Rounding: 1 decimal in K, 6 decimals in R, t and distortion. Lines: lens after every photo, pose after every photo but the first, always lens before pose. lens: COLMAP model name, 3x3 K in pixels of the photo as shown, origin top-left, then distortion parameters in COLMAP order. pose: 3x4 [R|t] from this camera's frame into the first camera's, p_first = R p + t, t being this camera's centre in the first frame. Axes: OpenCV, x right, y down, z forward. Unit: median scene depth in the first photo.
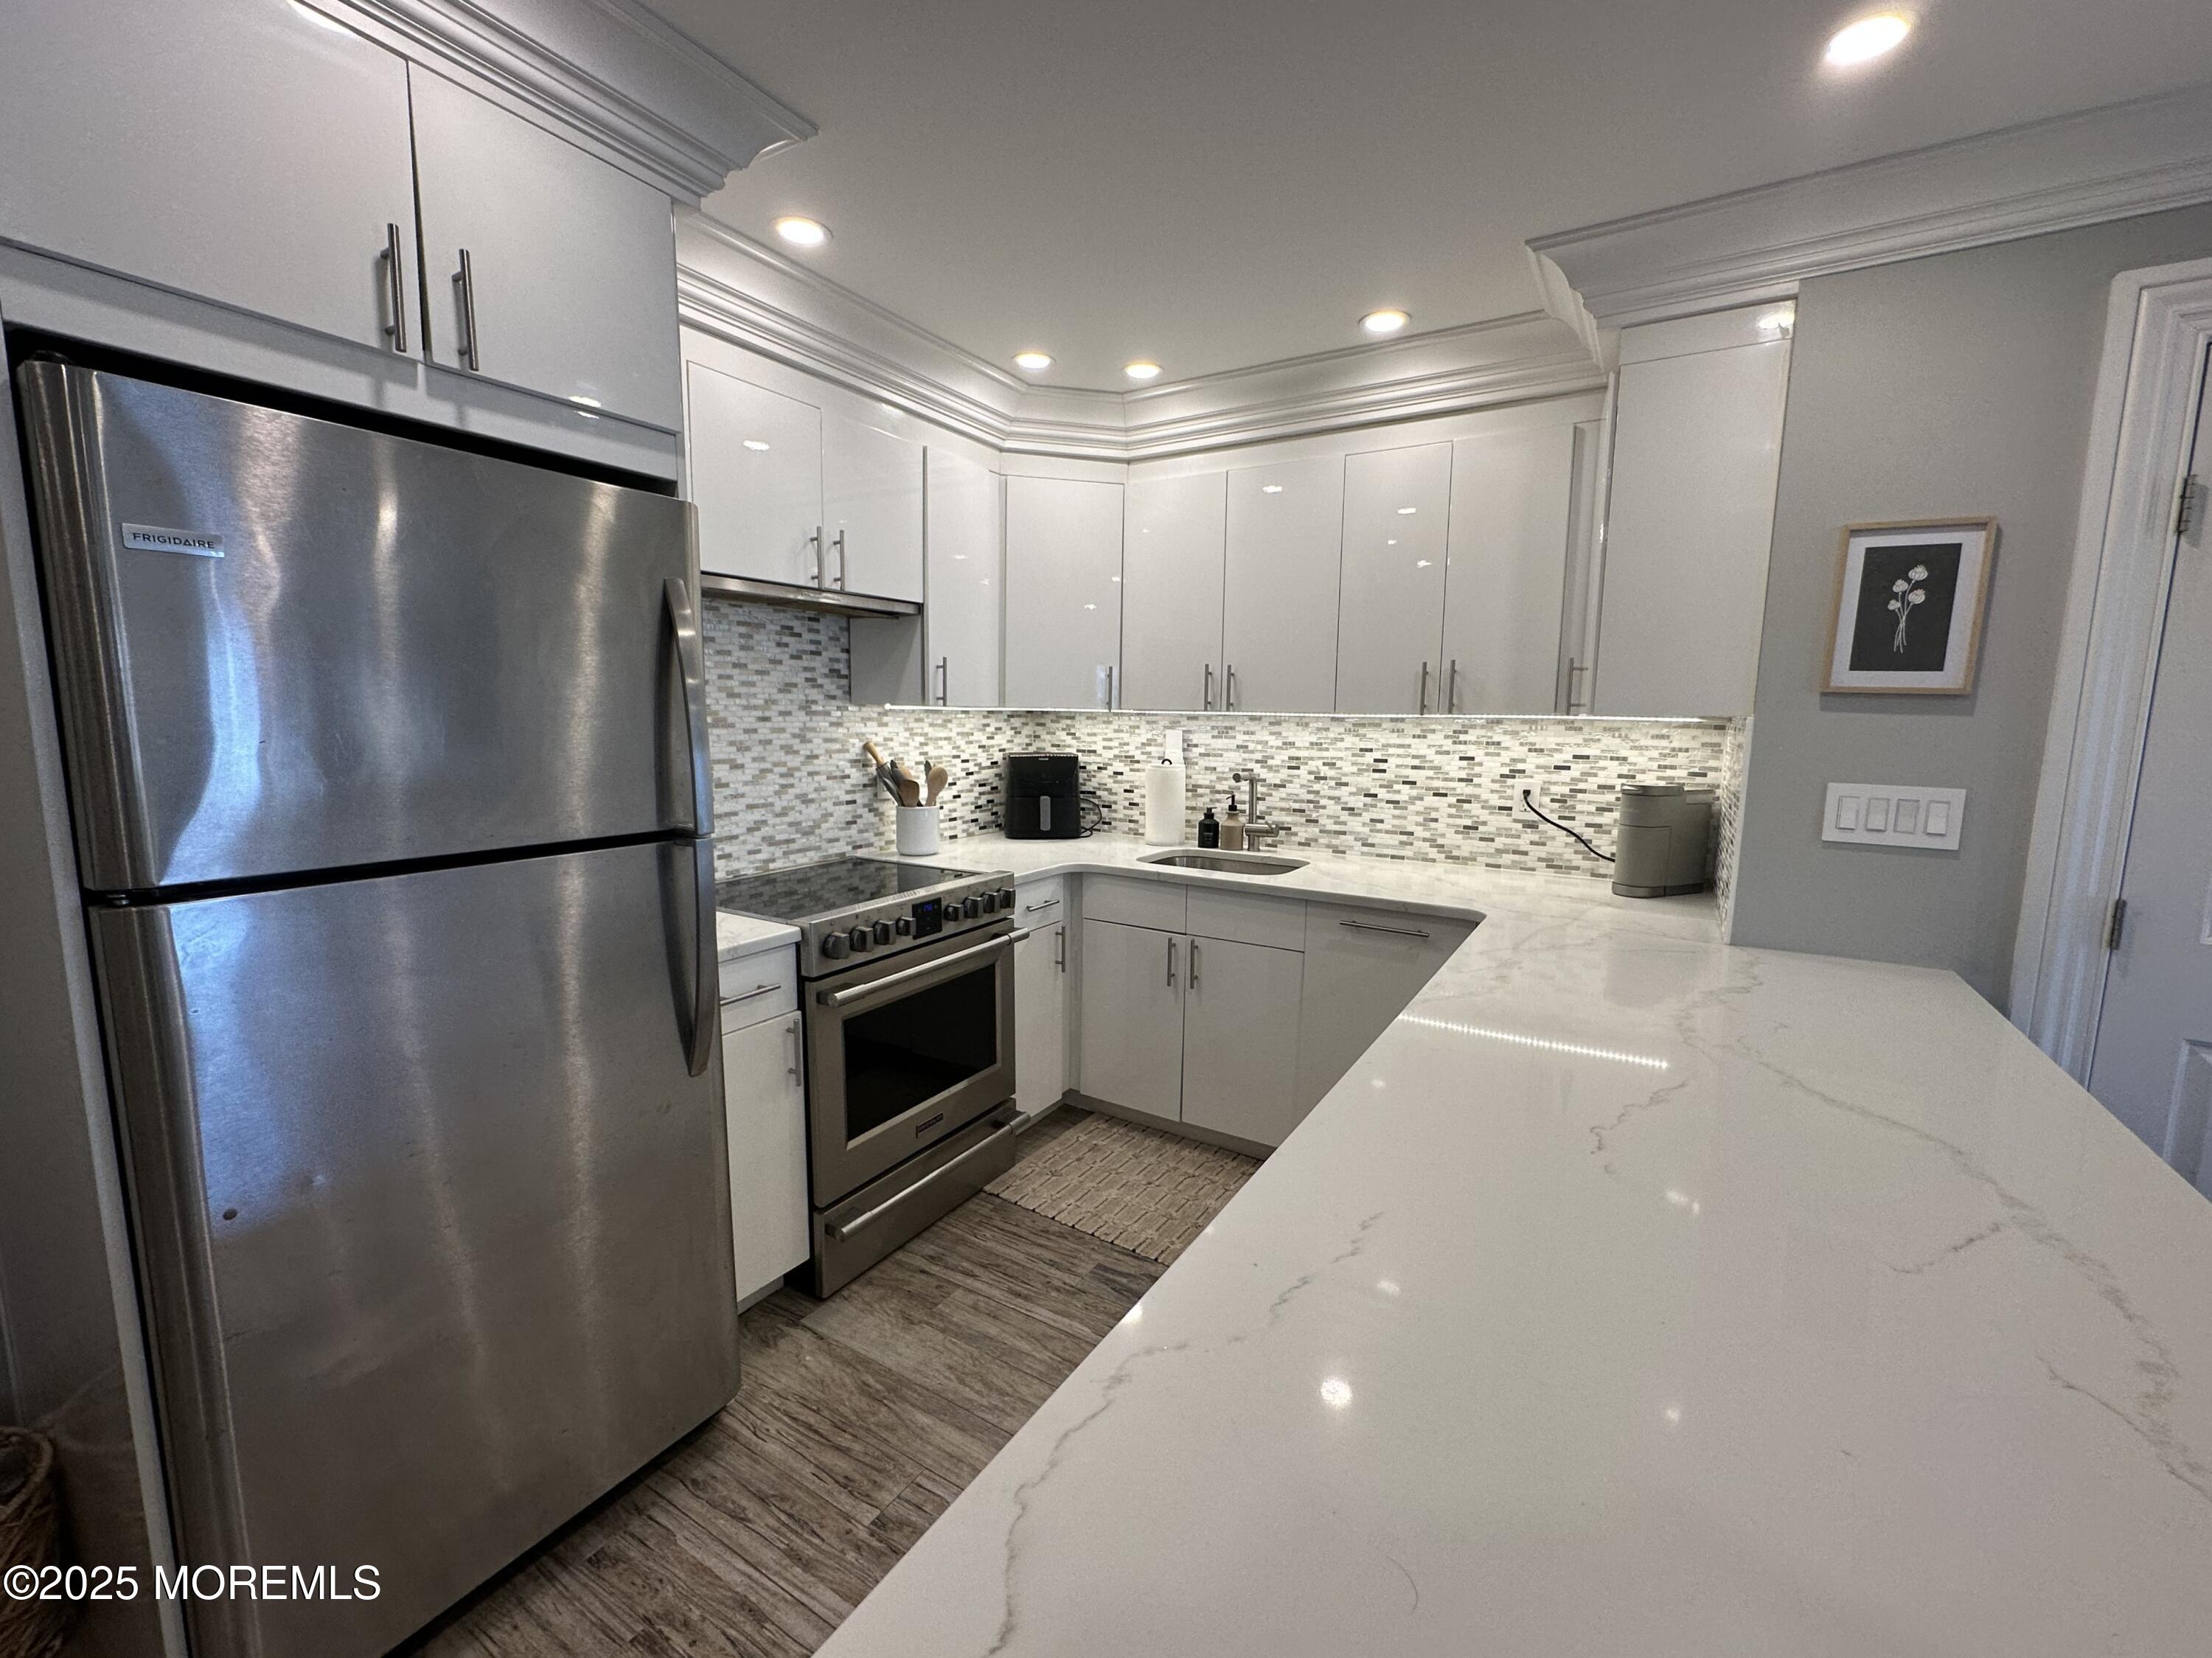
lens RADIAL K [[902.2, 0, 1102.2], [0, 902.2, 826.5], [0, 0, 1]] dist [-0.015163, -0.000293]
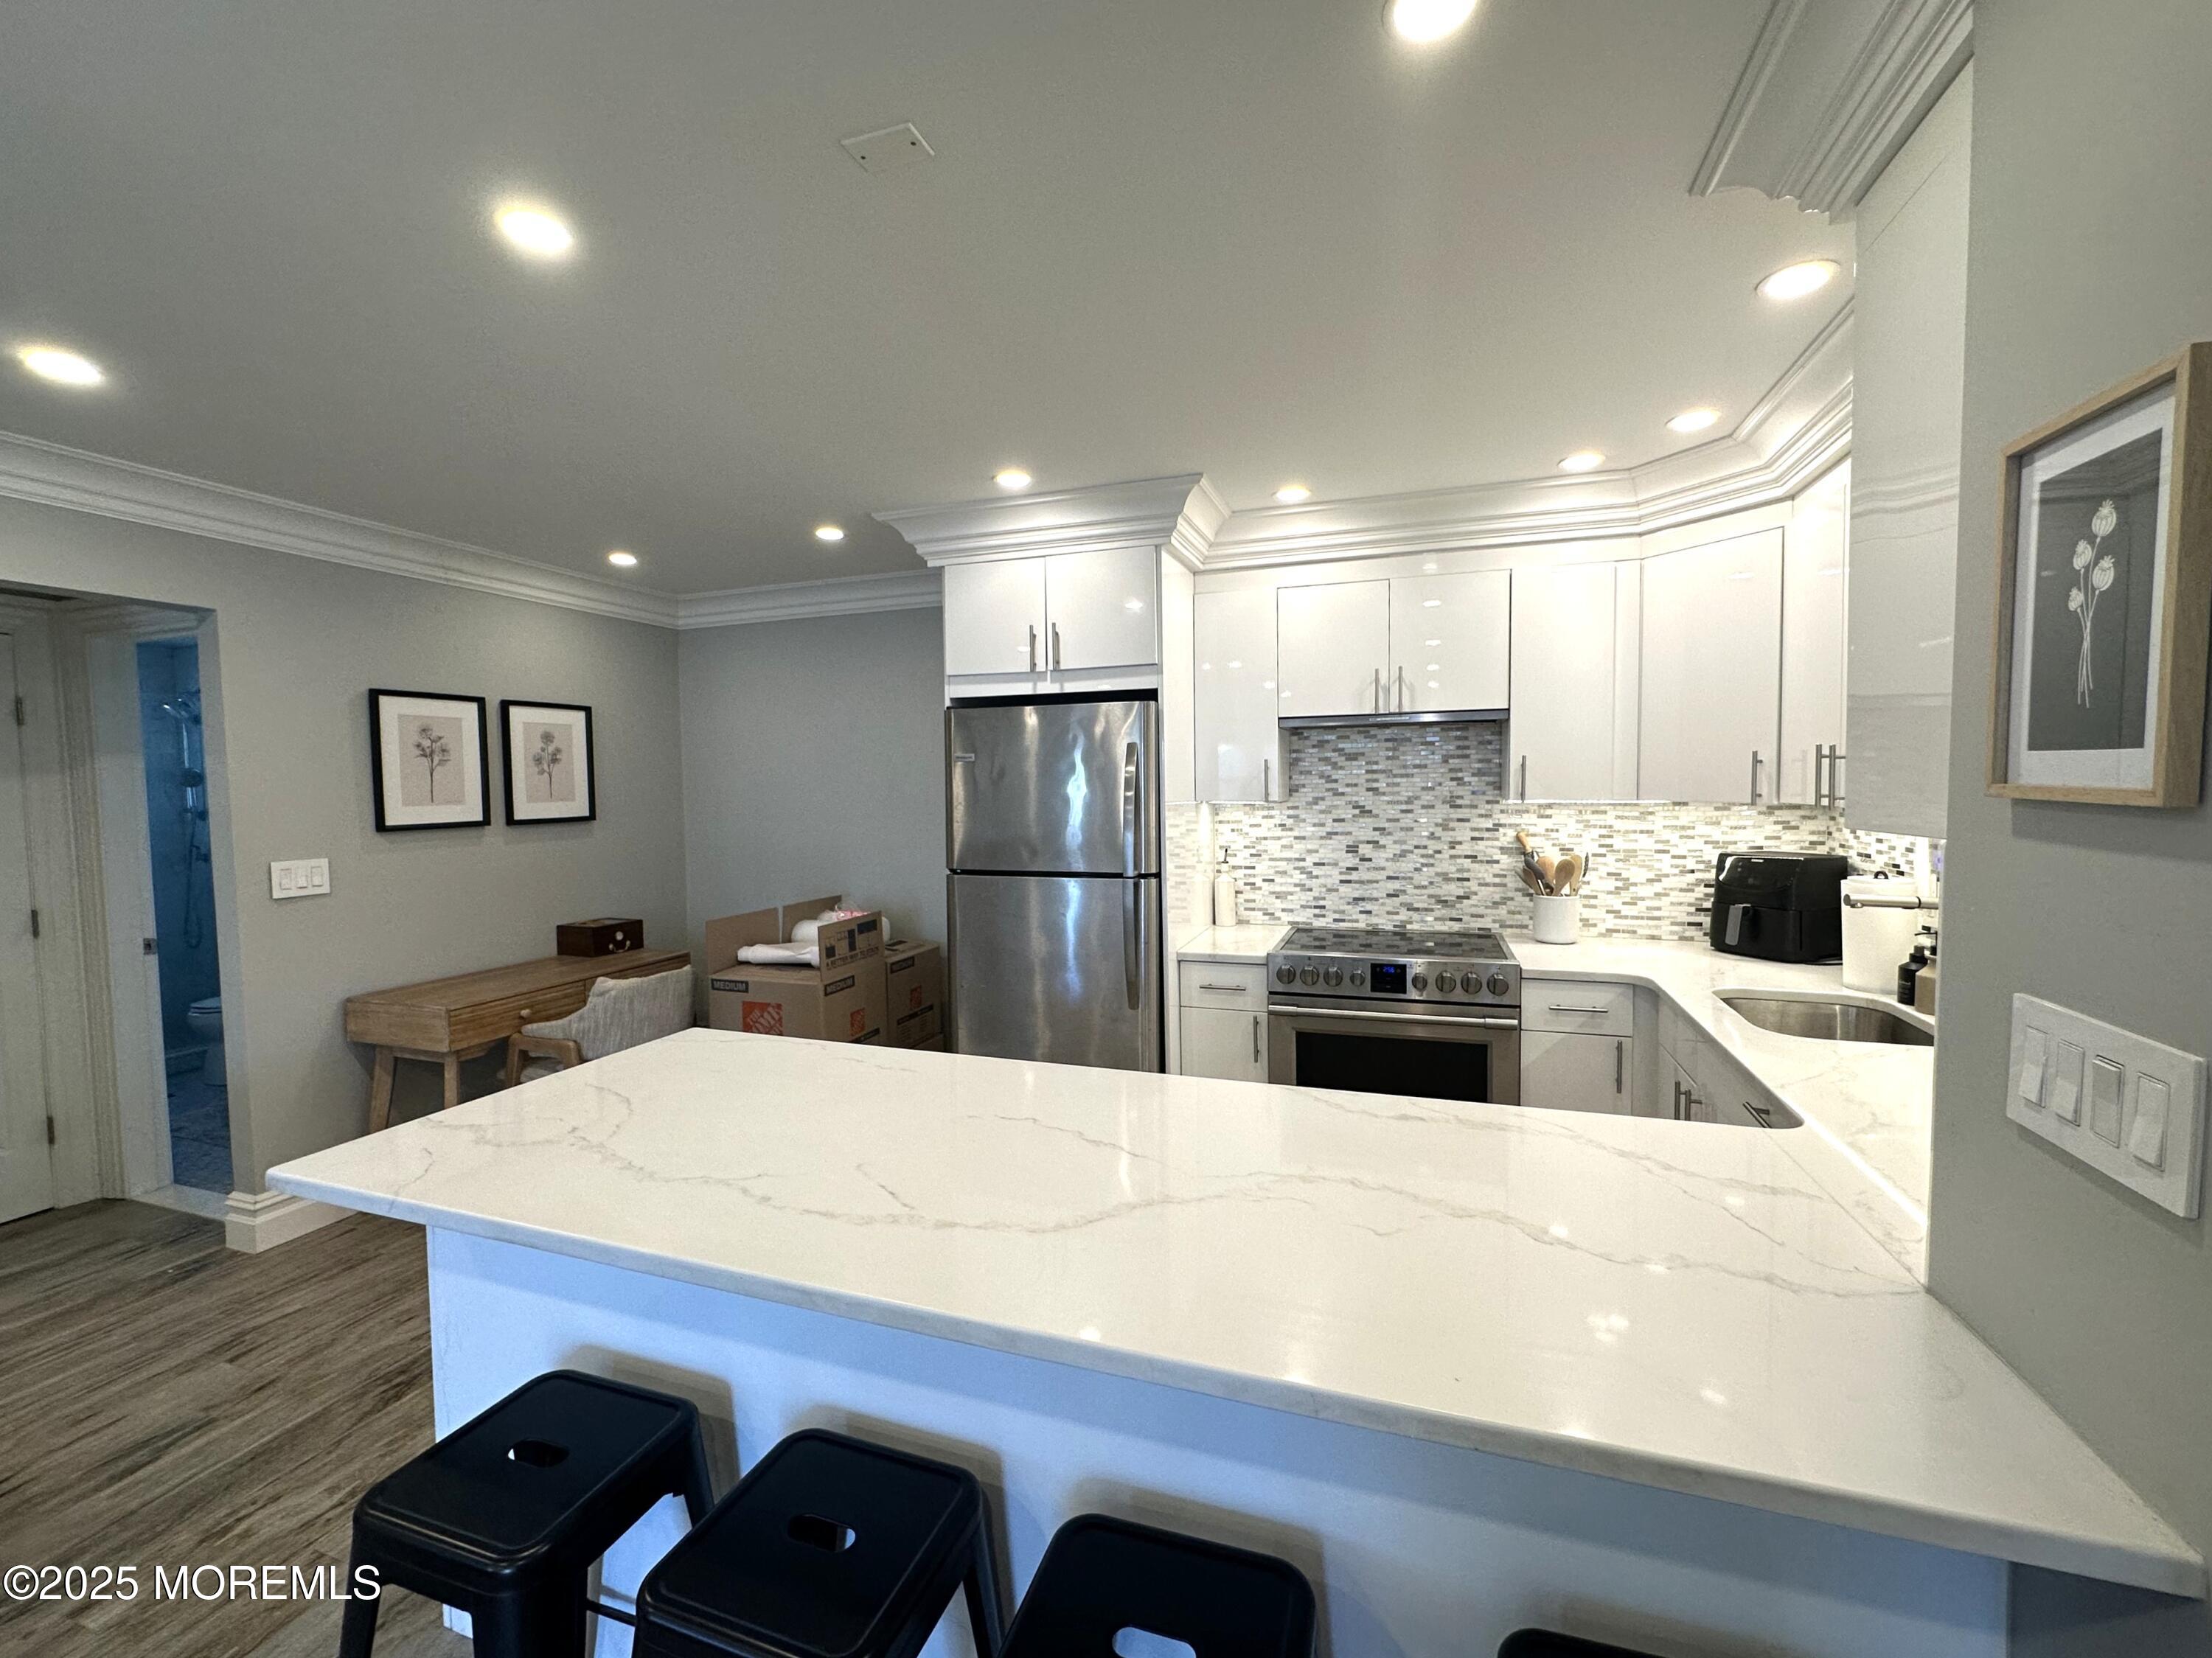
lens RADIAL K [[902.2, 0, 1105.4], [0, 902.2, 834.7], [0, 0, 1]] dist [-0.015163, -0.000293]
pose [[0.218996, 0.039270, -0.974935, 0.770248], [-0.109026, 0.993917, 0.015544, -0.057951], [0.969615, 0.102889, 0.221946, 0.293422]]
